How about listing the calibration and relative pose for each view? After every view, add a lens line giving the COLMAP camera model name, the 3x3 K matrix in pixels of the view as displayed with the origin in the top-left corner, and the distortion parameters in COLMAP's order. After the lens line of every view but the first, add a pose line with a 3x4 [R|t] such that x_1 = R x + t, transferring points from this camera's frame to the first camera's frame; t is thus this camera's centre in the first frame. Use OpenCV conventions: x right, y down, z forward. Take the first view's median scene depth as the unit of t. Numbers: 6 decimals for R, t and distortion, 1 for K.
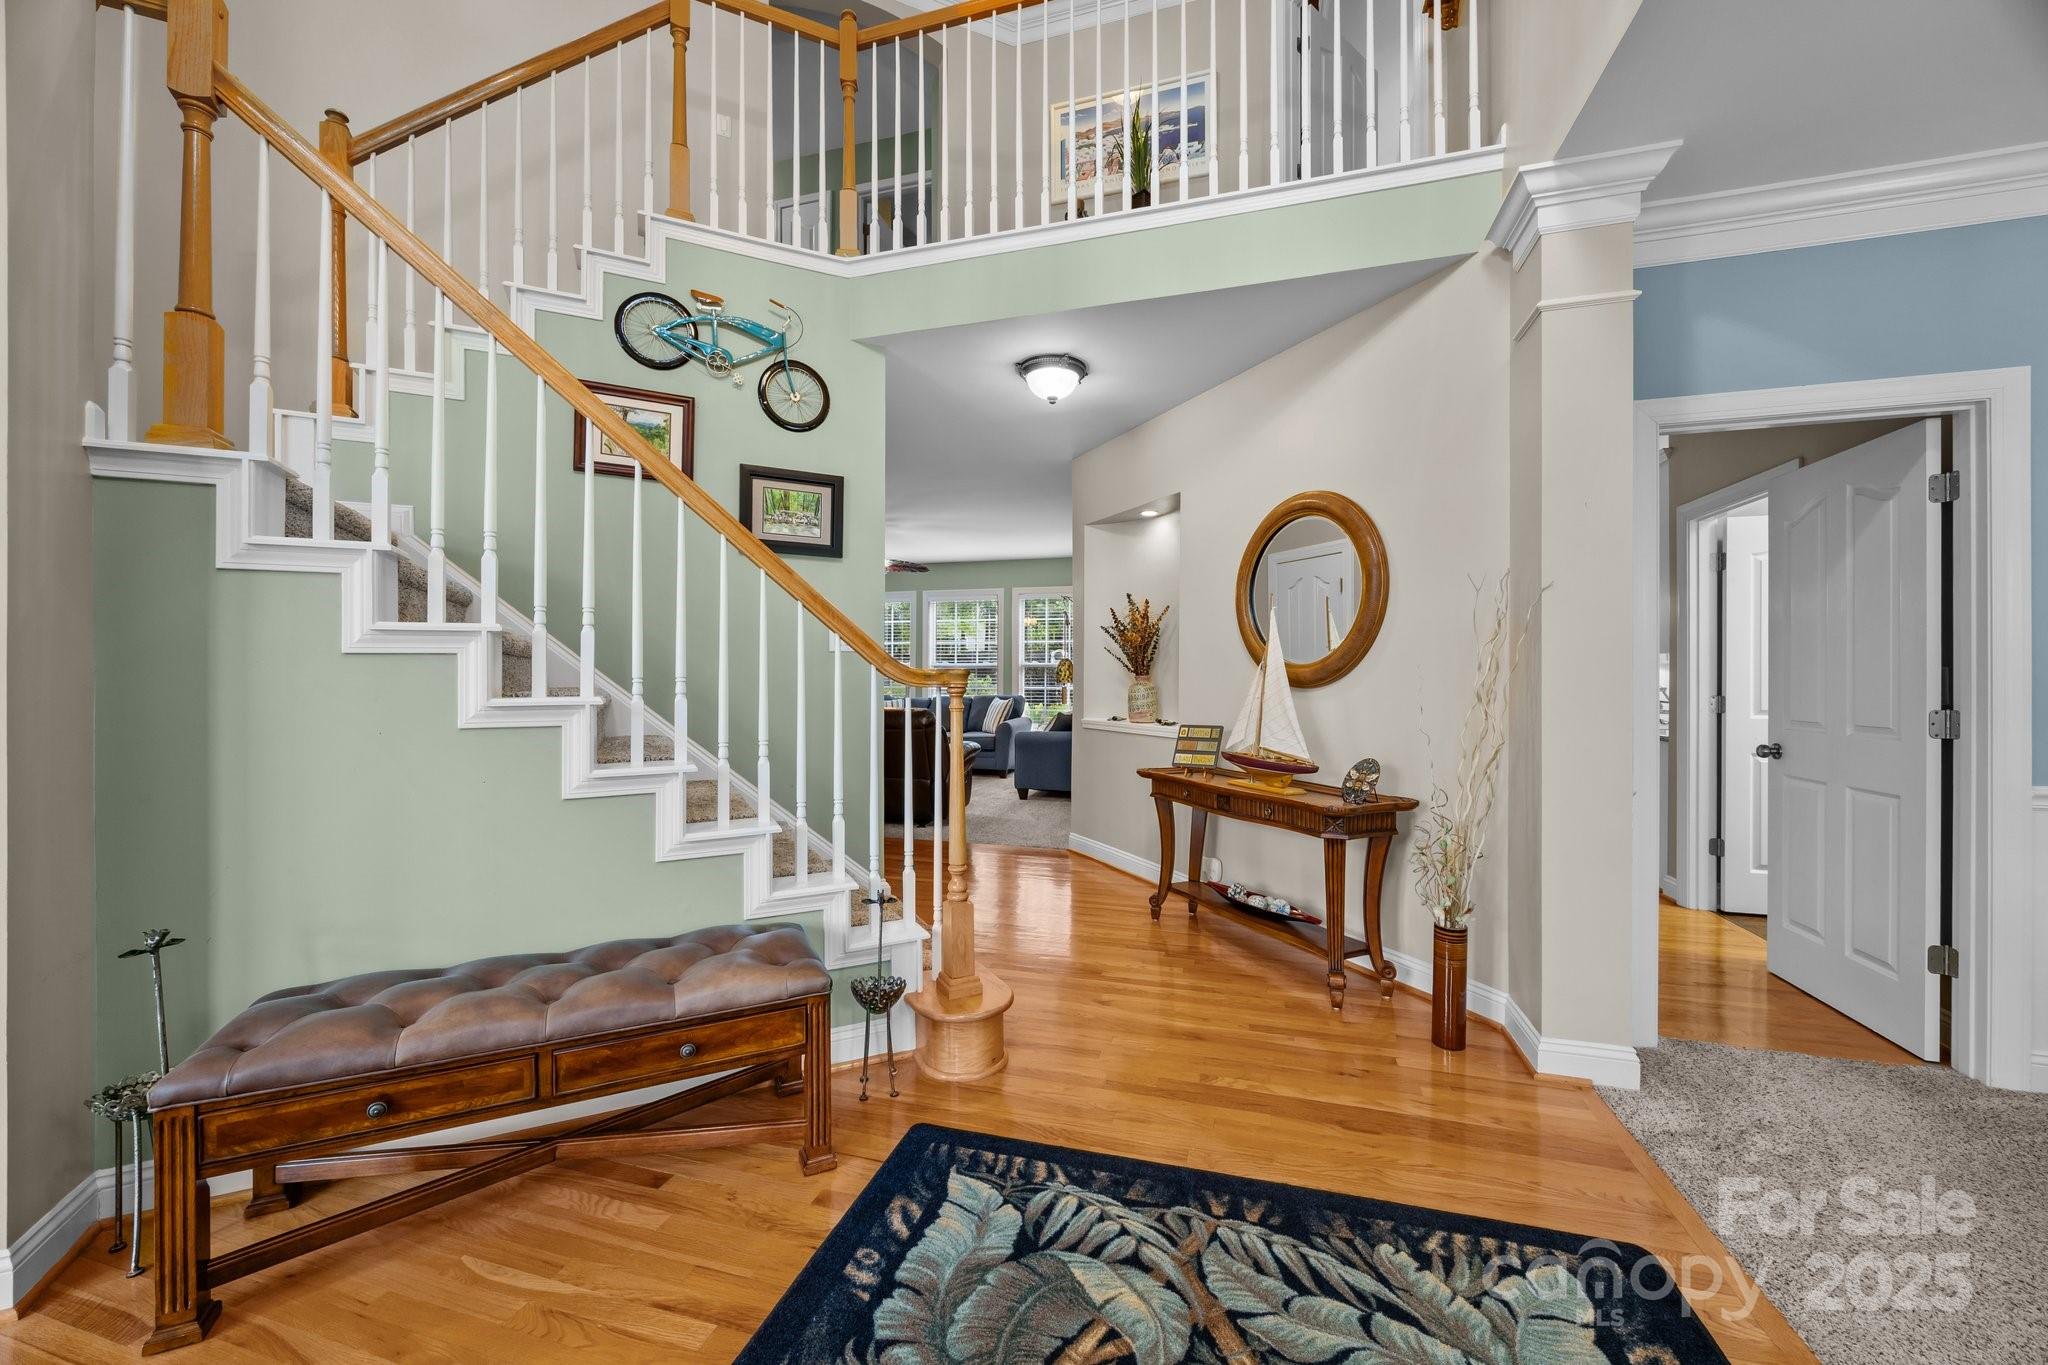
lens RADIAL K [[779.9, 0, 1032.4], [0, 779.9, 676.2], [0, 0, 1]] dist [-0.002825, -0.000003]
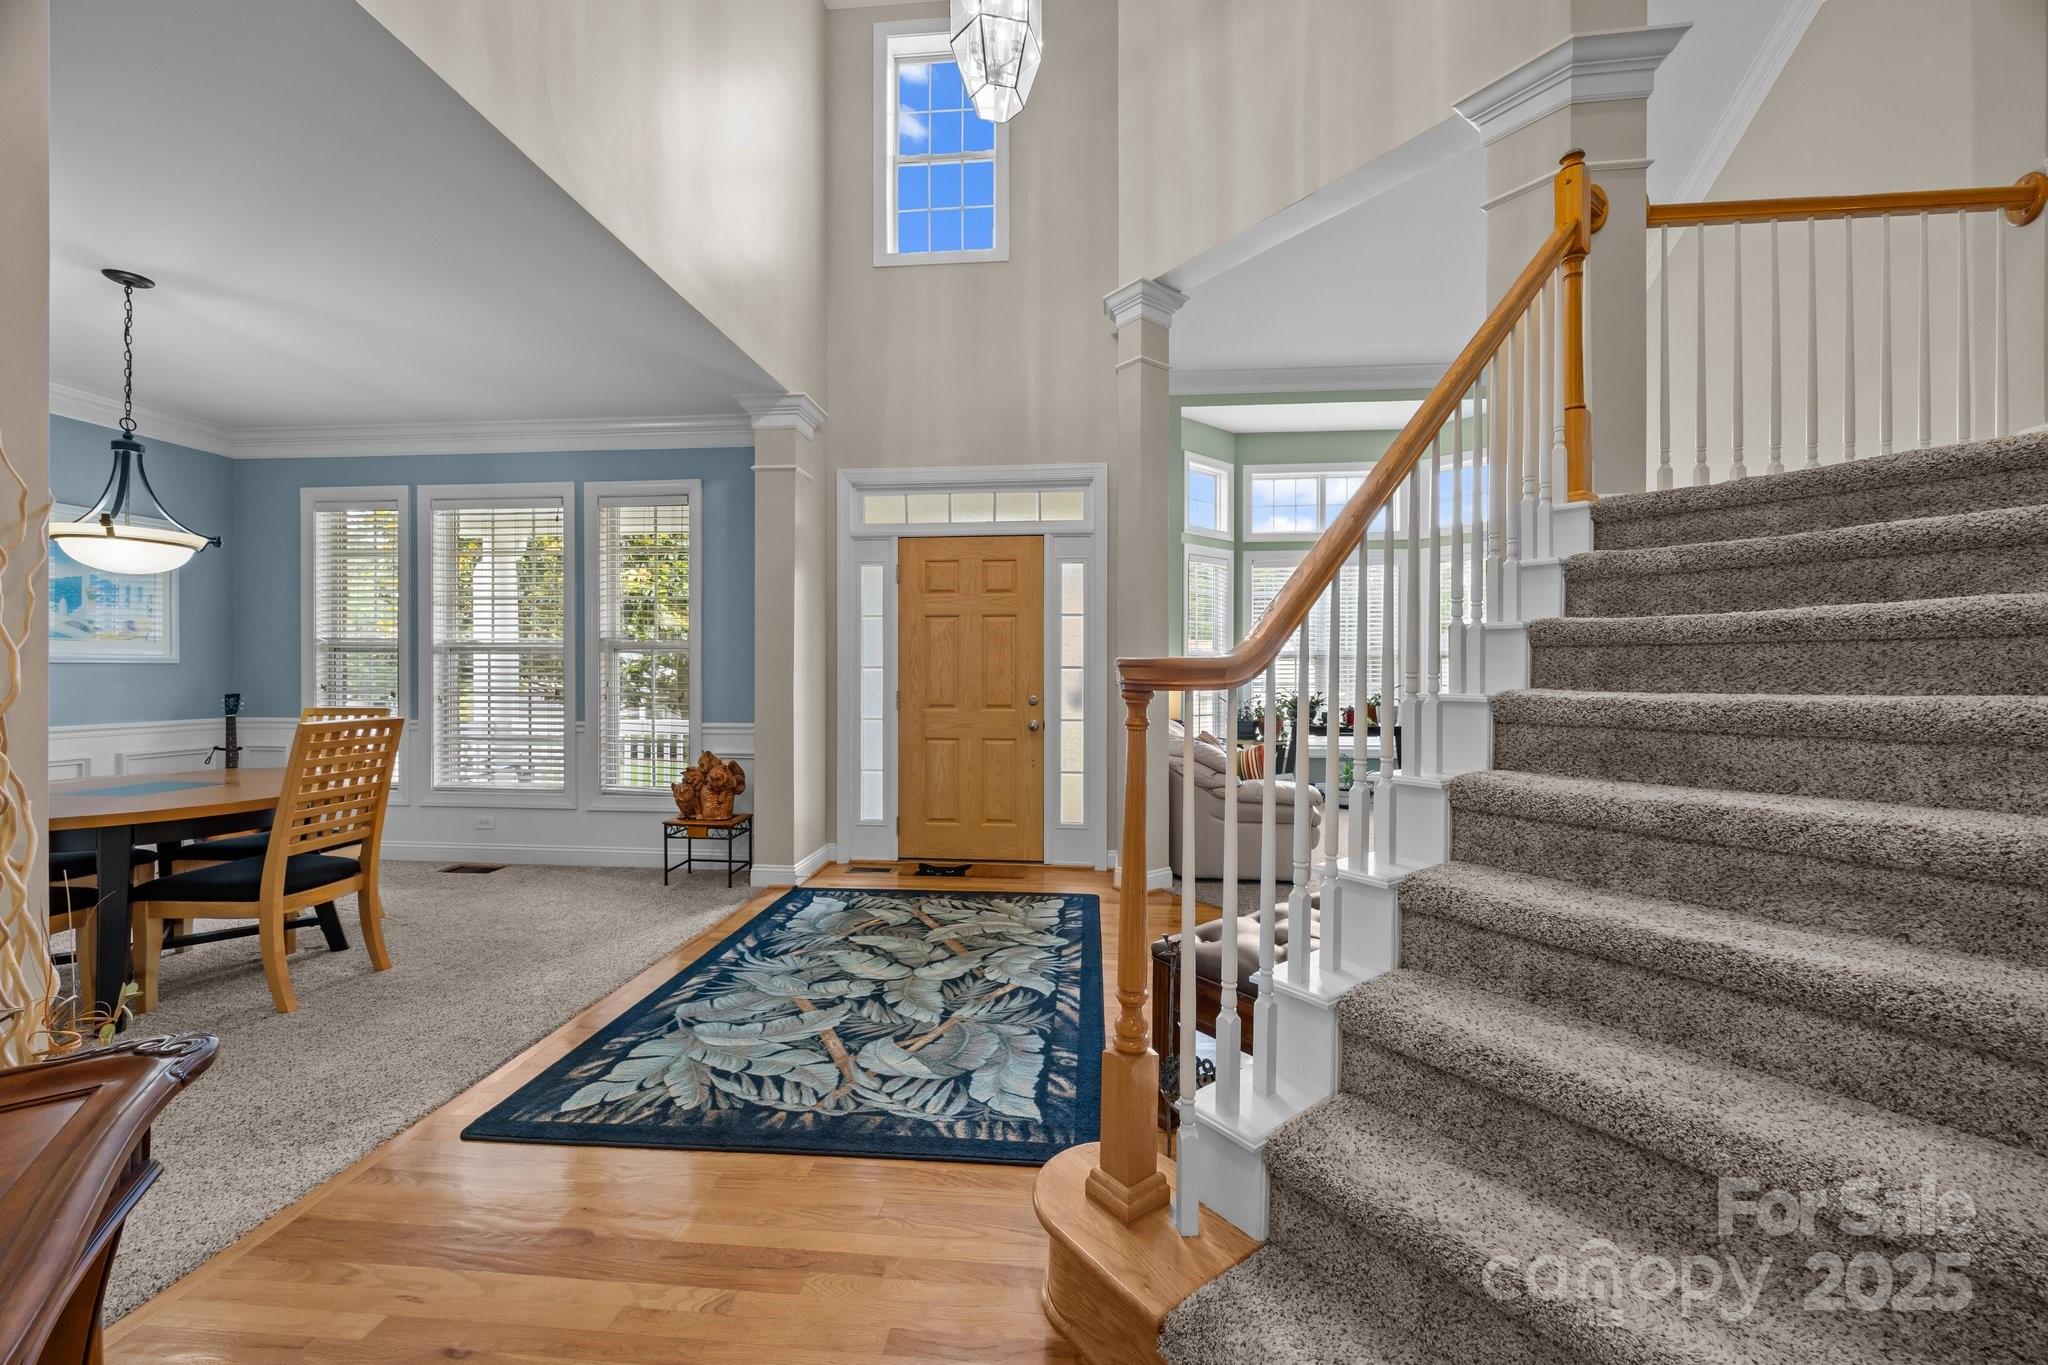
lens RADIAL K [[779.9, 0, 1023.9], [0, 779.9, 674.9], [0, 0, 1]] dist [-0.002825, -0.000003]
pose [[-0.982946, -0.003460, -0.183863, 0.136491], [-0.003805, 0.999992, 0.001521, 0.005432], [0.183856, 0.002194, -0.982951, 2.273599]]
